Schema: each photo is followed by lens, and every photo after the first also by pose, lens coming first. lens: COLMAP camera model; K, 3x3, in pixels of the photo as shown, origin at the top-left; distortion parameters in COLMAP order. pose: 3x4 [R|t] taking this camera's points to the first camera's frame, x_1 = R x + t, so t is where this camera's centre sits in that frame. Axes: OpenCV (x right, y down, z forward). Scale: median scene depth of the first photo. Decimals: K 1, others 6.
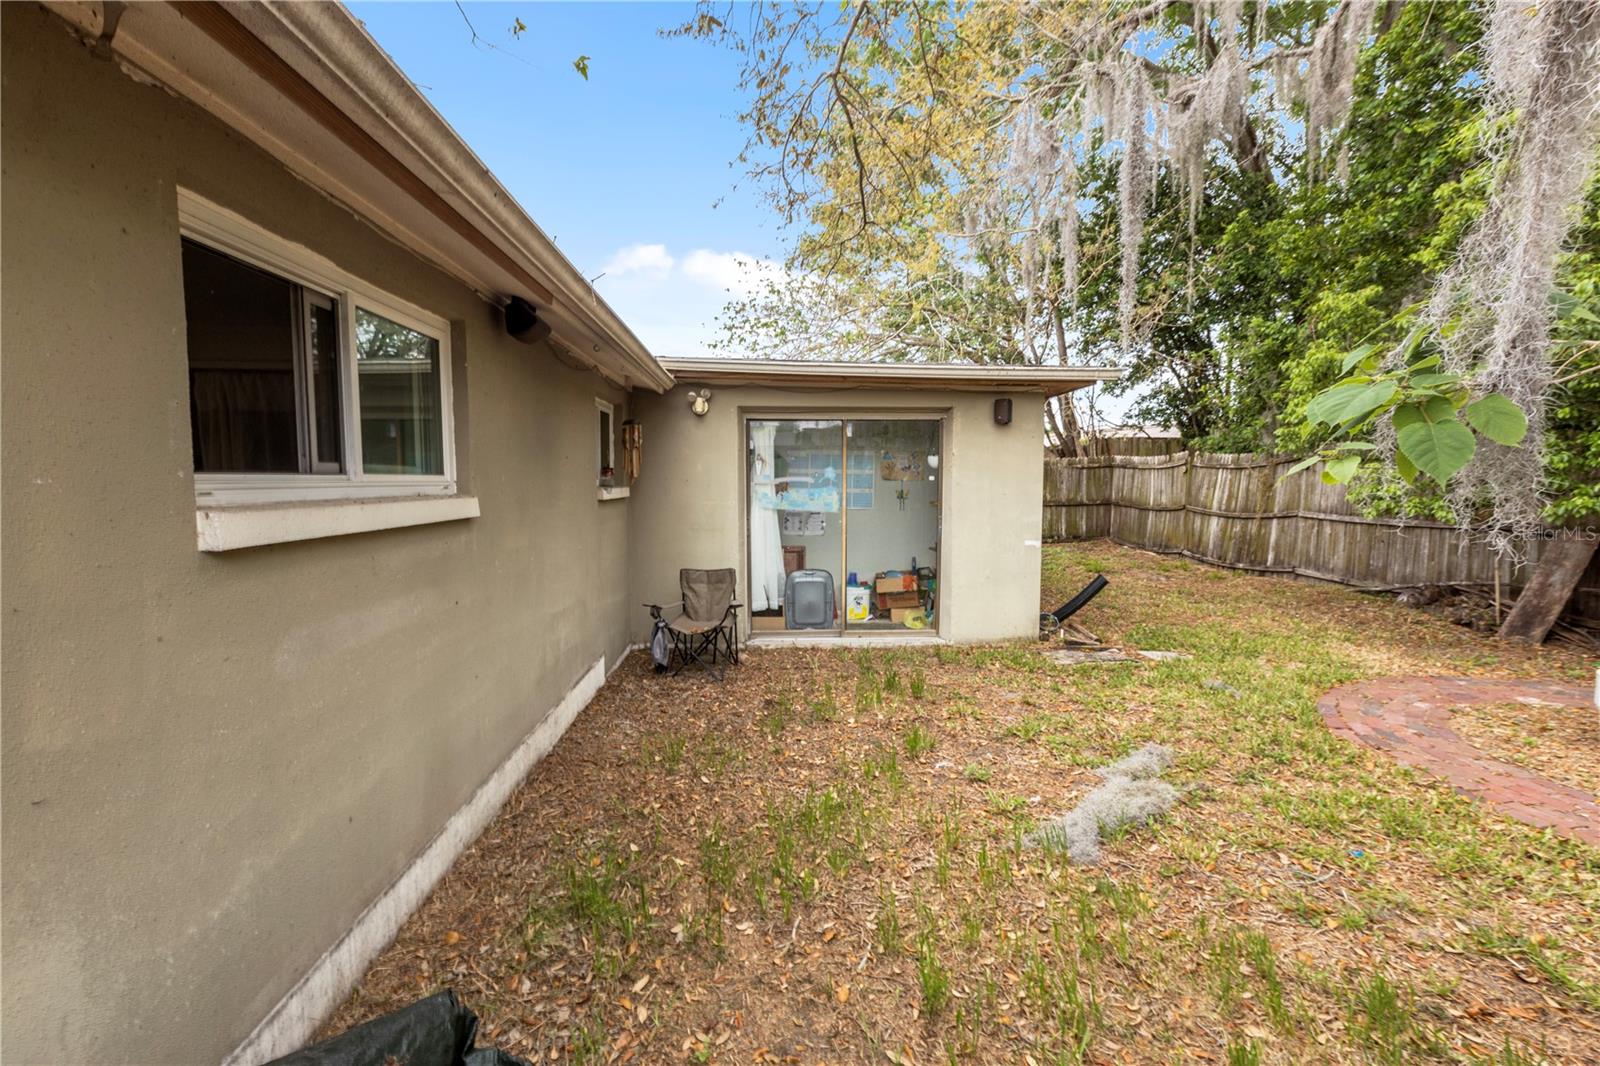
lens RADIAL K [[724.1, 0, 806.7], [0, 724.1, 533.1], [0, 0, 1]] dist [-0.001617, -0.000042]
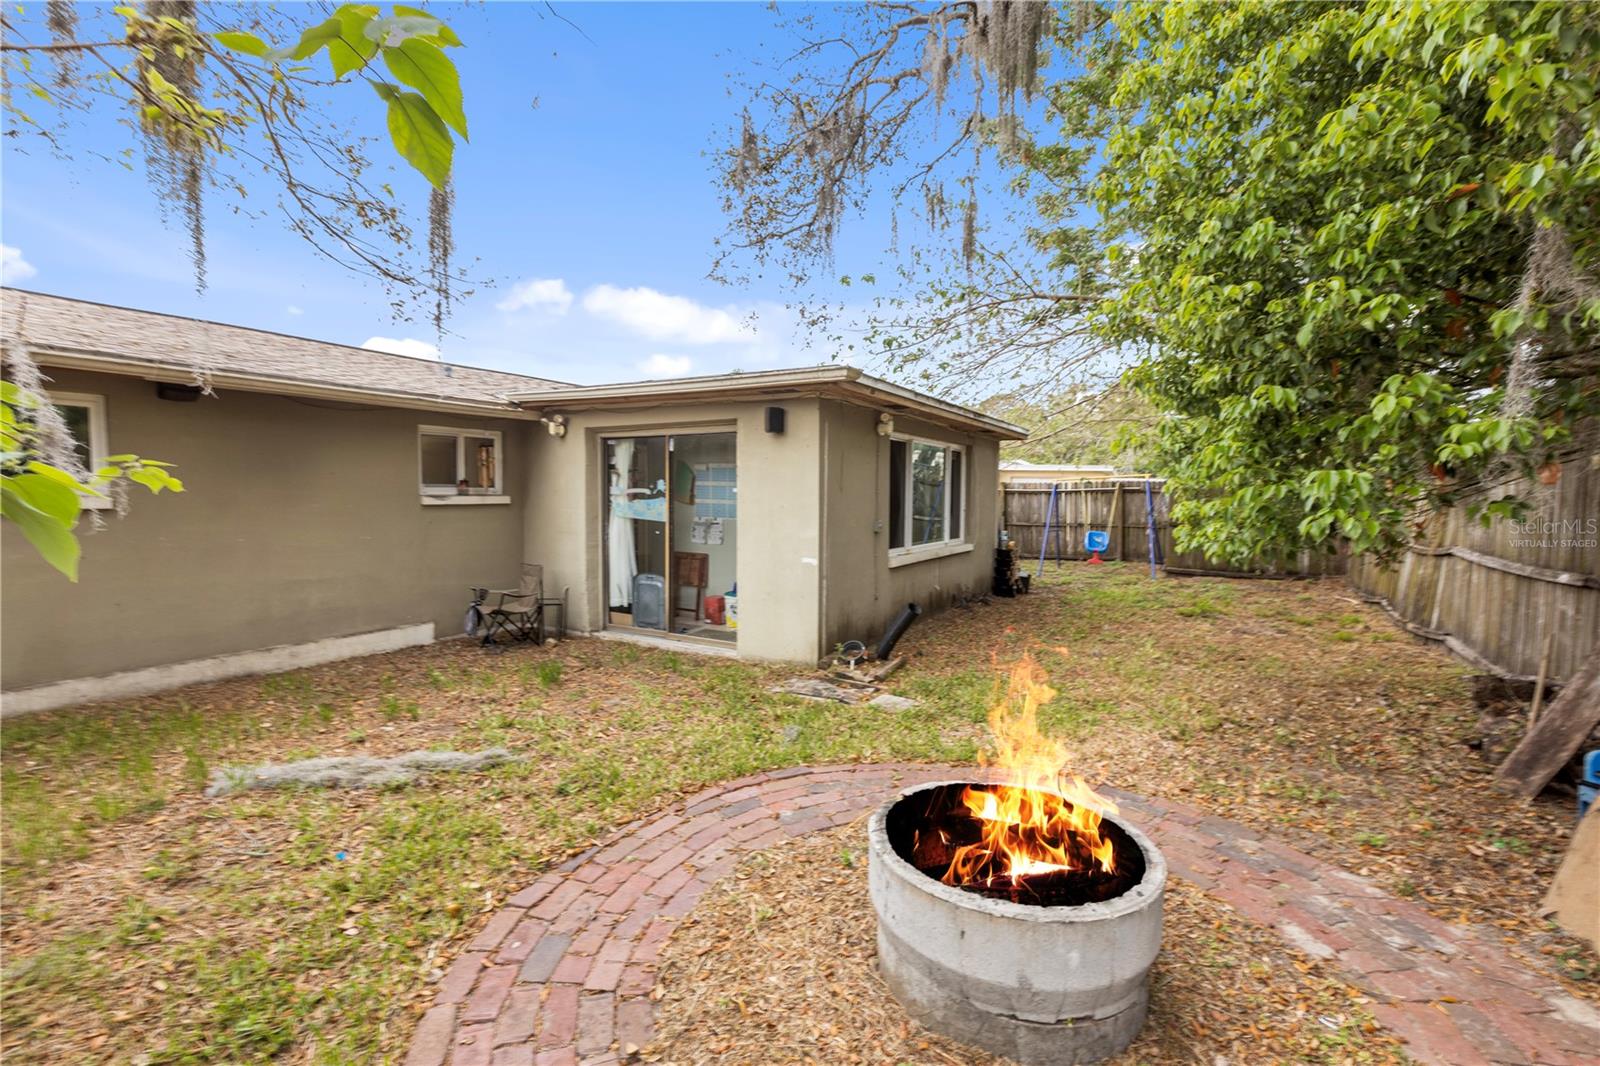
lens RADIAL K [[724.1, 0, 799.4], [0, 724.1, 537.0], [0, 0, 1]] dist [-0.001617, -0.000042]
pose [[0.822970, 0.038497, -0.566779, 0.818518], [-0.049419, 0.998770, -0.003918, -0.011720], [0.565932, 0.031234, 0.823860, 0.229823]]
